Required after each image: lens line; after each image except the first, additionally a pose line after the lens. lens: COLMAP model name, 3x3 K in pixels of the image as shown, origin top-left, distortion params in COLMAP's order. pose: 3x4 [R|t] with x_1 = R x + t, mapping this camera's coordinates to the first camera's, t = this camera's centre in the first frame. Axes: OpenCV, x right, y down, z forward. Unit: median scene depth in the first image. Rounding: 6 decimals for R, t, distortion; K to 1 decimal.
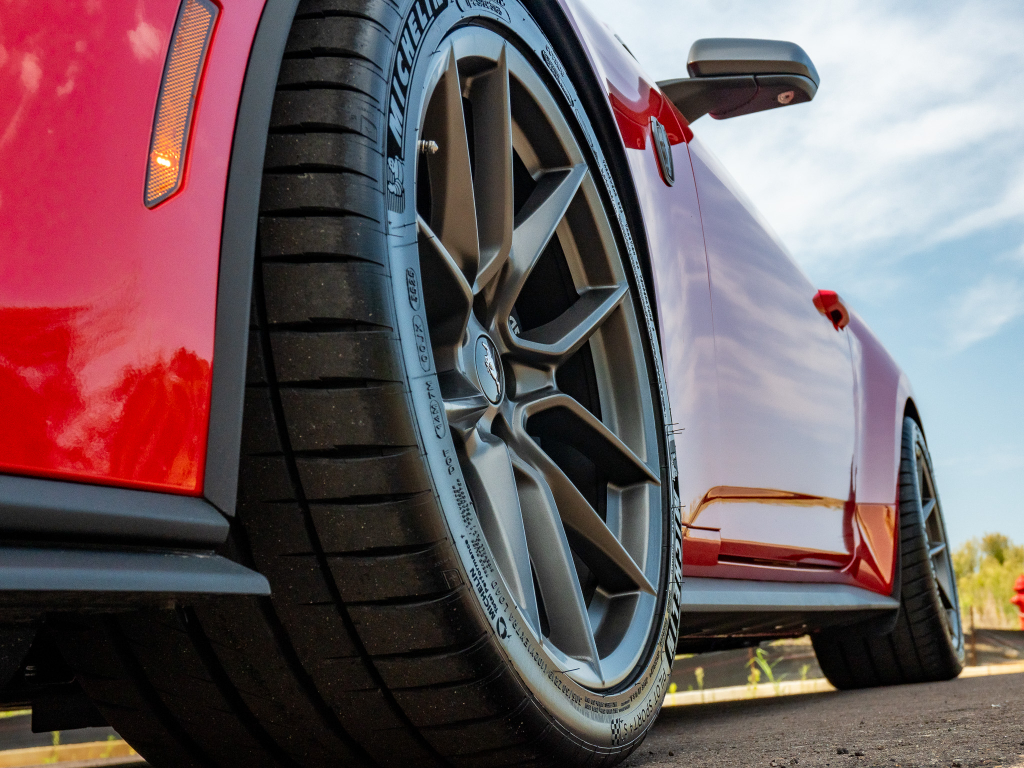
lens RADIAL K [[1348.0, 0, 511.0], [0, 1348.0, 384.2], [0, 0, 1]] dist [-0.011379, 0.000000]
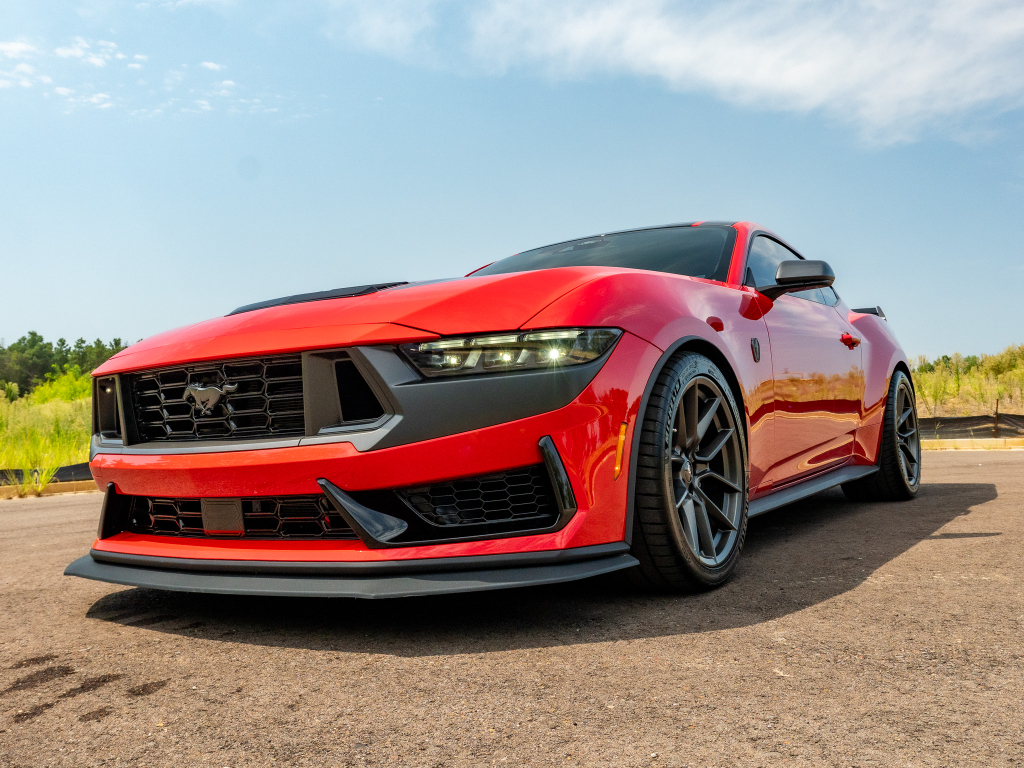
lens RADIAL K [[898.7, 0, 512.9], [0, 898.7, 384.1], [0, 0, 1]] dist [-0.076191, 0.004849]
pose [[0.979327, 0.040122, -0.198267, -0.010497], [-0.002562, 0.982514, 0.186171, -0.616594], [0.202270, -0.181815, 0.962305, -1.173441]]
